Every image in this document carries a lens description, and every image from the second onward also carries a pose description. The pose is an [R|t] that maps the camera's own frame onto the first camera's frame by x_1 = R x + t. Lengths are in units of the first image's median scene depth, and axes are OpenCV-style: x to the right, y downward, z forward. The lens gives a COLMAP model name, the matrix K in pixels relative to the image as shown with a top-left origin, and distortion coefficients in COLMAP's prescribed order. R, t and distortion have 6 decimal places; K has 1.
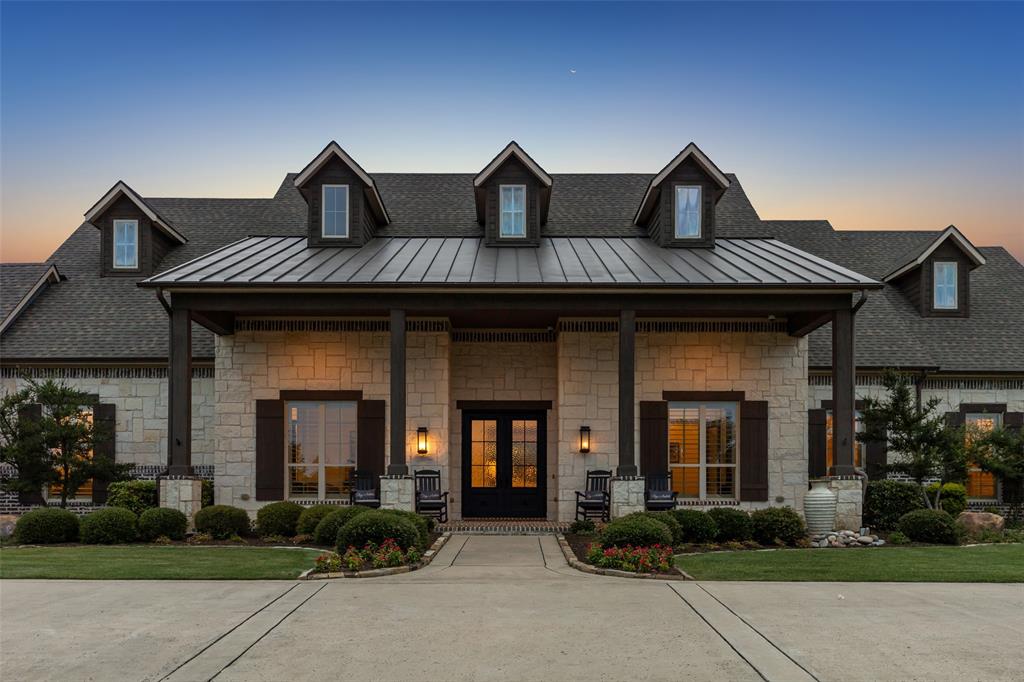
lens RADIAL K [[887.8, 0, 512.0], [0, 887.8, 341.0], [0, 0, 1]] dist [0.022783, -0.001538]
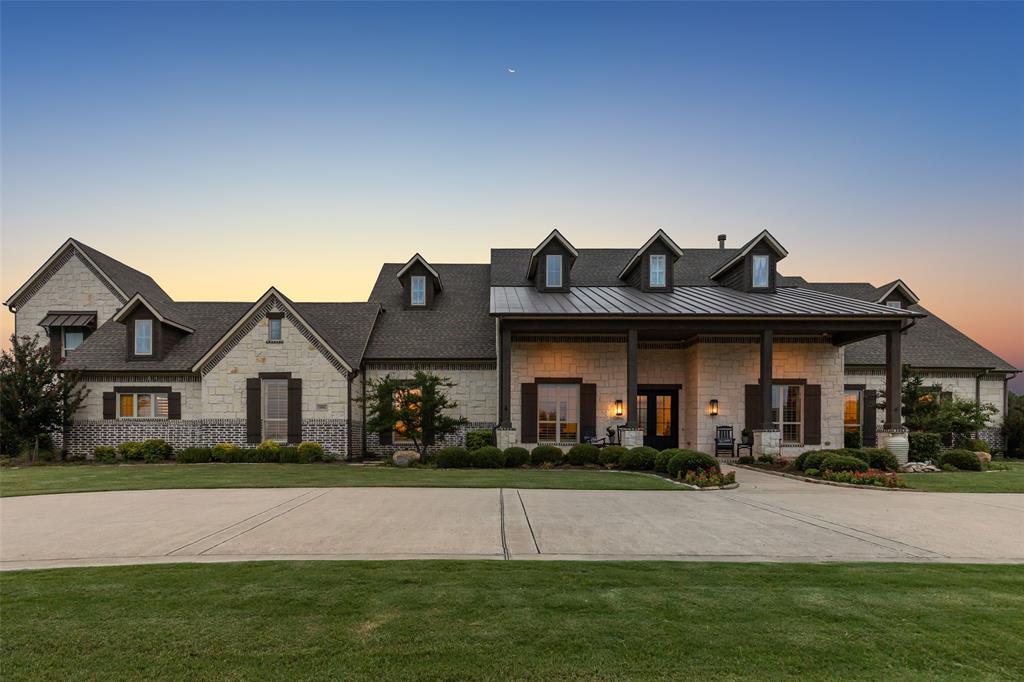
lens RADIAL K [[531.2, 0, 512.0], [0, 531.2, 341.0], [0, 0, 1]] dist [0.001051, 0.000897]
pose [[0.999926, 0.001191, -0.012085, -0.278032], [-0.001351, 0.999911, -0.013305, -0.000212], [0.012068, 0.013321, 0.999838, -0.004876]]
